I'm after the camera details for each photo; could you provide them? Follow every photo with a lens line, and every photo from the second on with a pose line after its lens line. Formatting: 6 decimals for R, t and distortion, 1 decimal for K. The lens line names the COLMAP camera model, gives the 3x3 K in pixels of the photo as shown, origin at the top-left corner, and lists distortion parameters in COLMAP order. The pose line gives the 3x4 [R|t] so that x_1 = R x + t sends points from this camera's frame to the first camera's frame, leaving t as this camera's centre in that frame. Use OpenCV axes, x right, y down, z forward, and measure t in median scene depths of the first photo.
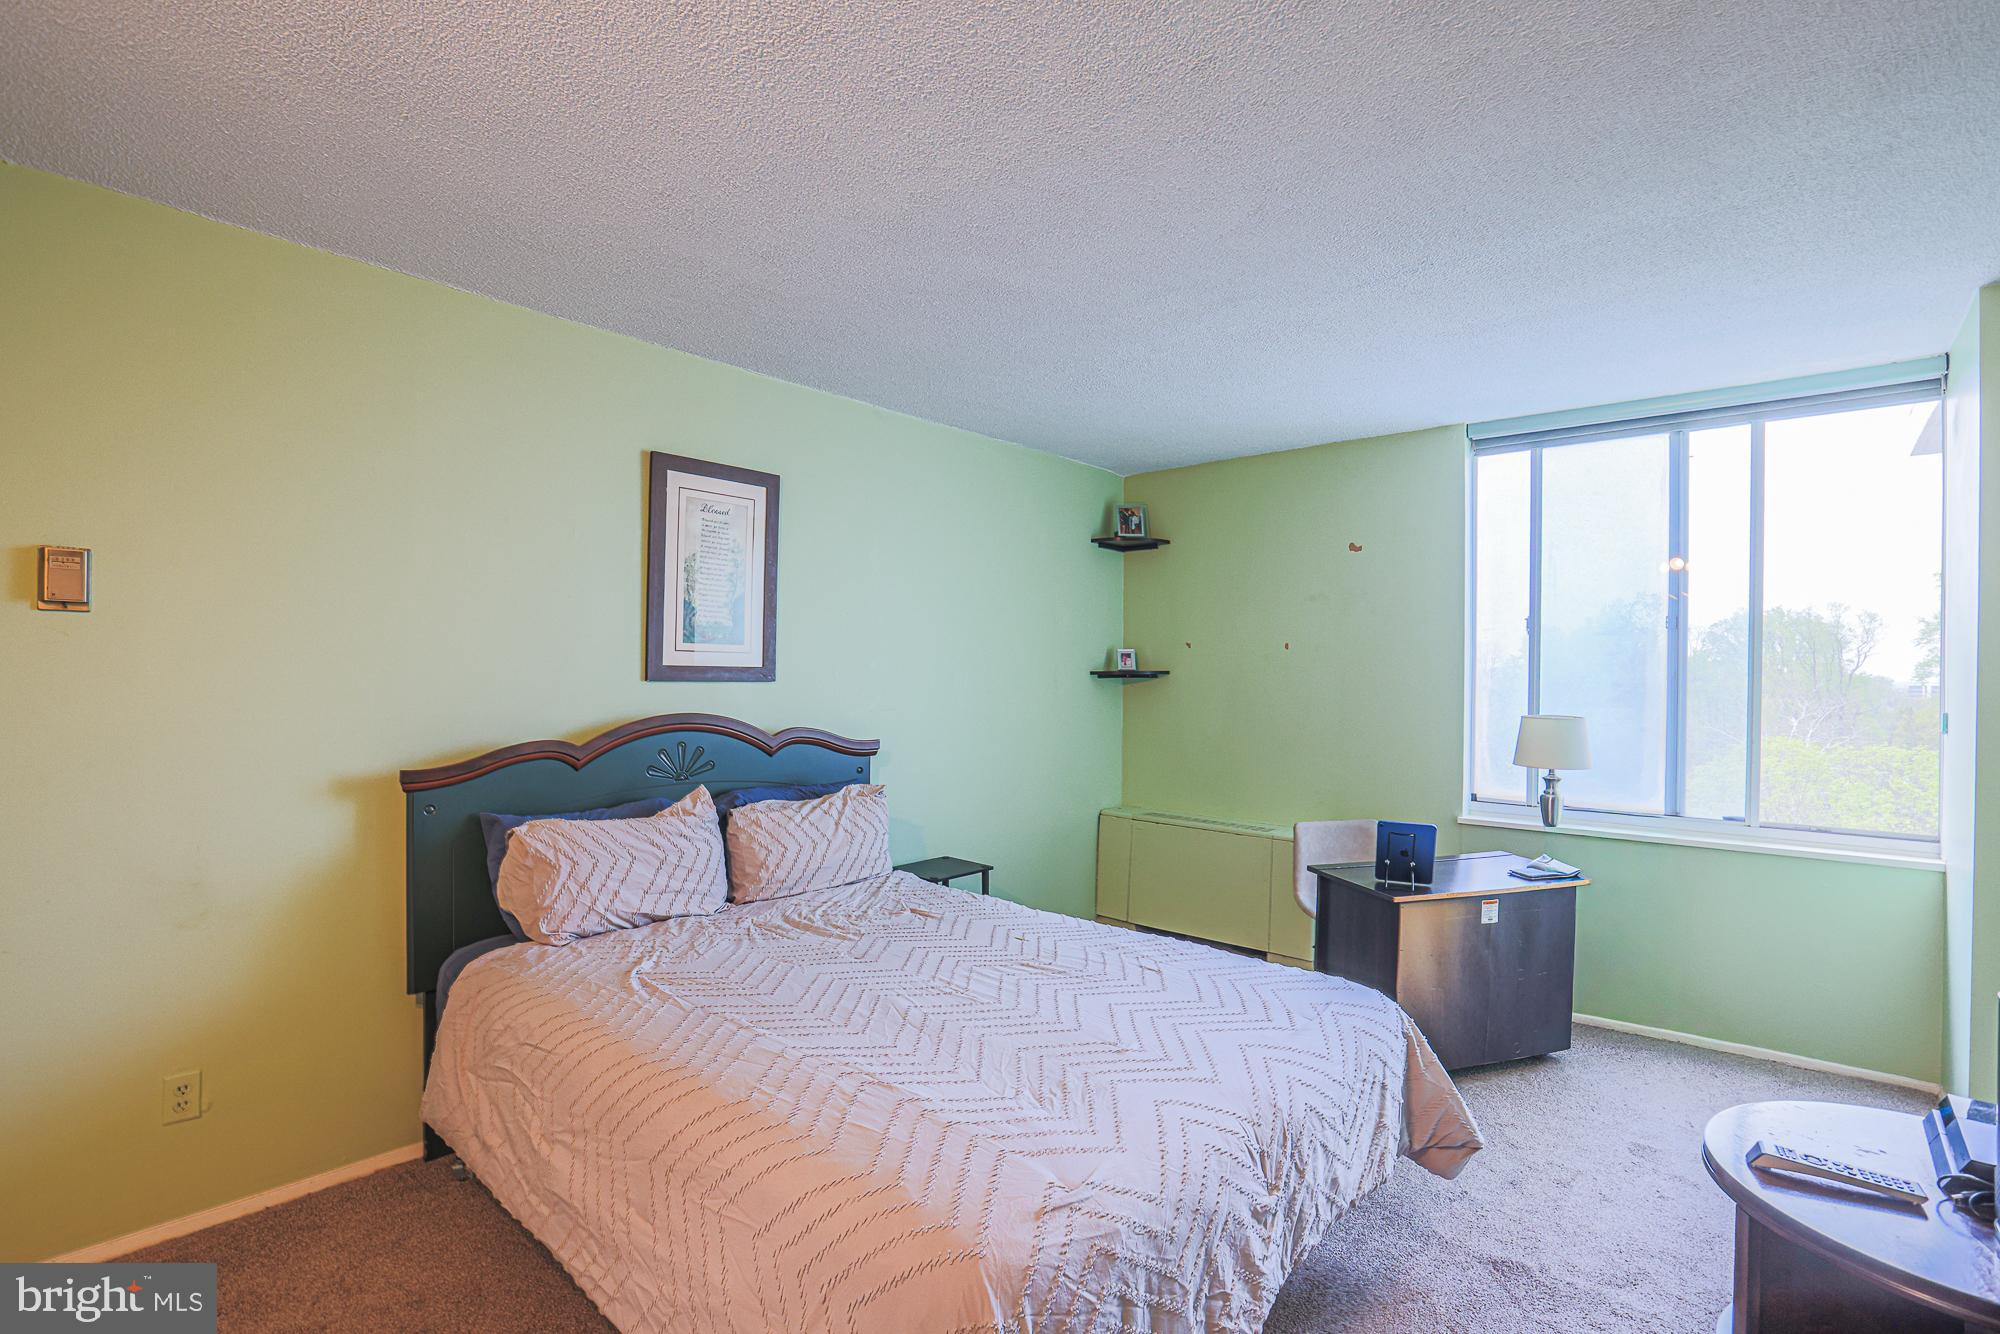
lens RADIAL K [[913.6, 0, 1007.1], [0, 913.6, 677.0], [0, 0, 1]] dist [-0.055236, 0.023370]
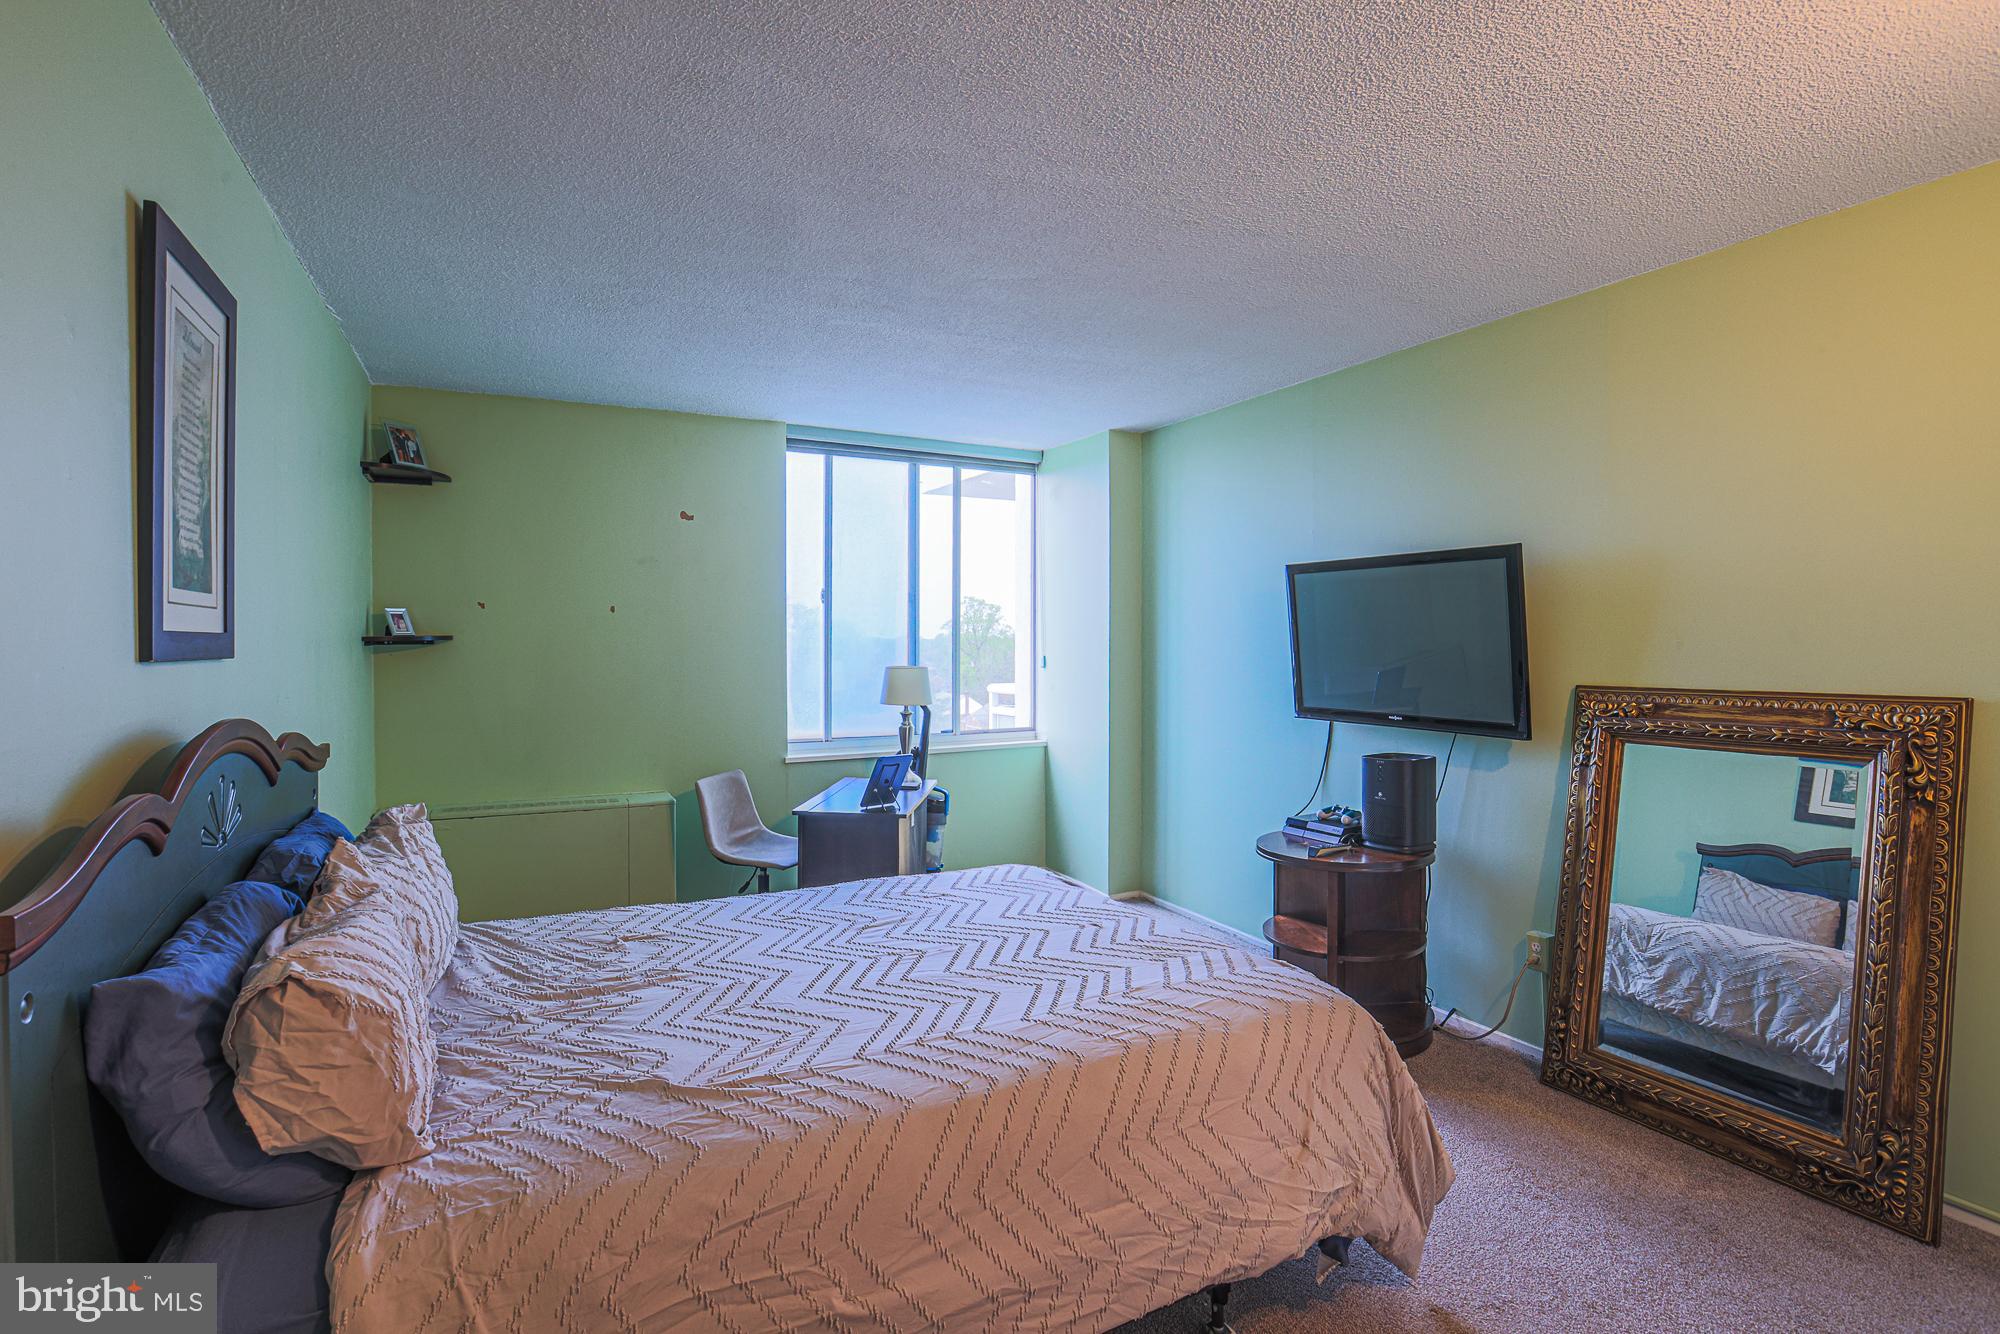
lens RADIAL K [[942.2, 0, 988.9], [0, 942.2, 677.4], [0, 0, 1]] dist [-0.058201, 0.028004]
pose [[0.369689, -0.049327, 0.927845, -0.555923], [0.010613, 0.998749, 0.048867, -0.006610], [-0.929095, -0.008218, 0.369750, 0.308088]]
